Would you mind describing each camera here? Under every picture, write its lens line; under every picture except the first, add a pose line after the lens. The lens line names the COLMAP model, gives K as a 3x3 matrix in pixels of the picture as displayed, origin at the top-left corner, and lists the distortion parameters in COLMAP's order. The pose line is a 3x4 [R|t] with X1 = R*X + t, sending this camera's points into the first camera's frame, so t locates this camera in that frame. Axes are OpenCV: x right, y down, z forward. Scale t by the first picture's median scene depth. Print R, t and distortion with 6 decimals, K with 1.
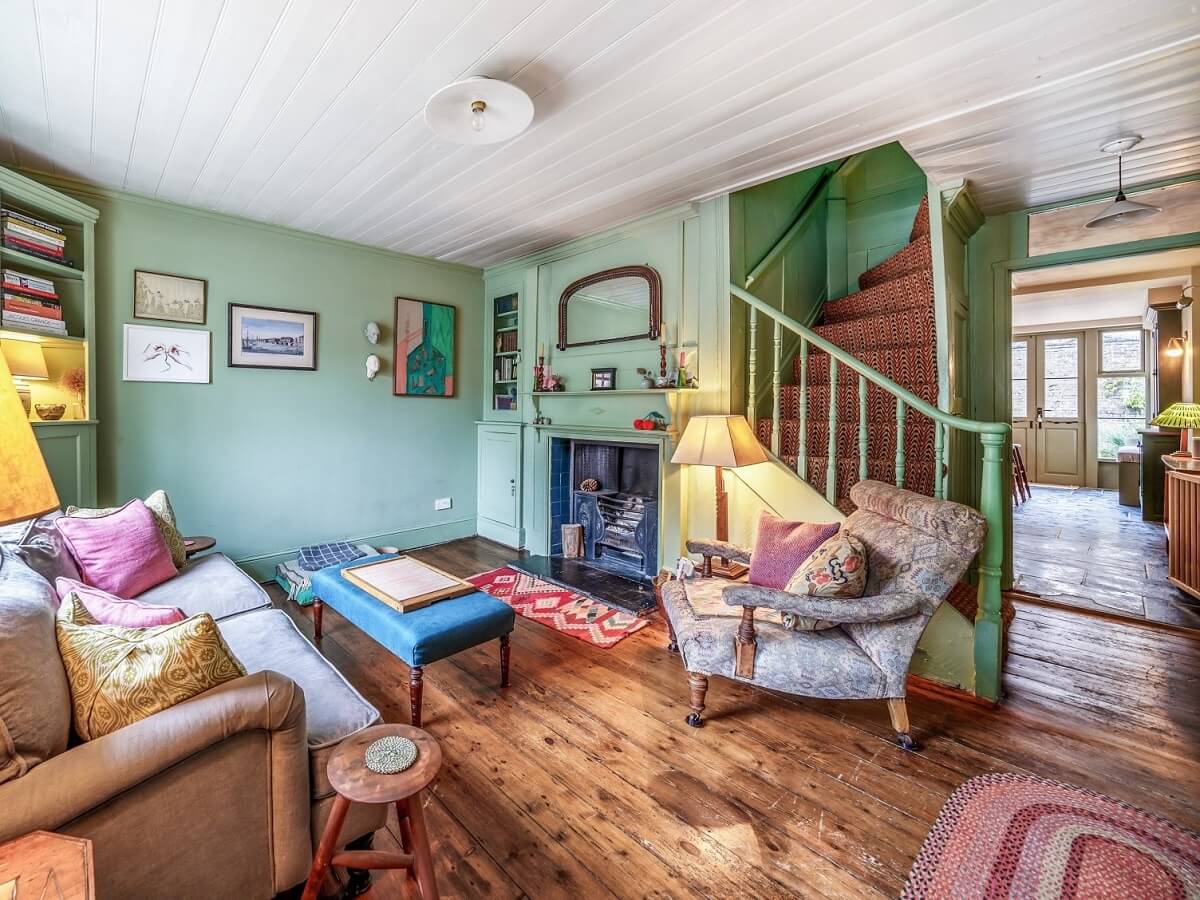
lens RADIAL K [[470.8, 0, 508.0], [0, 470.8, 404.4], [0, 0, 1]] dist [0.002319, 0.000565]
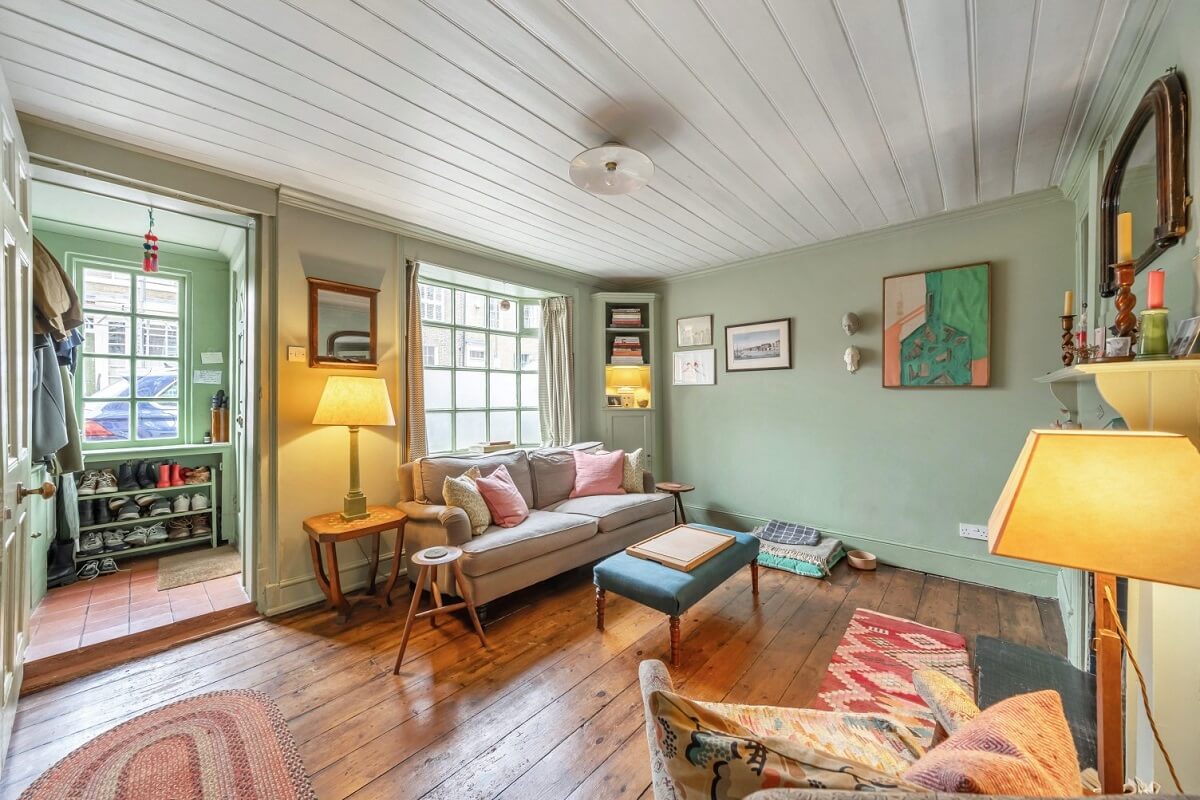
lens RADIAL K [[416.6, 0, 598.4], [0, 416.6, 390.0], [0, 0, 1]] dist [-0.011623, -0.000911]
pose [[0.169081, -0.022587, -0.985343, 0.517580], [0.005664, 0.999743, -0.021945, -0.001355], [0.985586, -0.001871, 0.169166, 0.390221]]
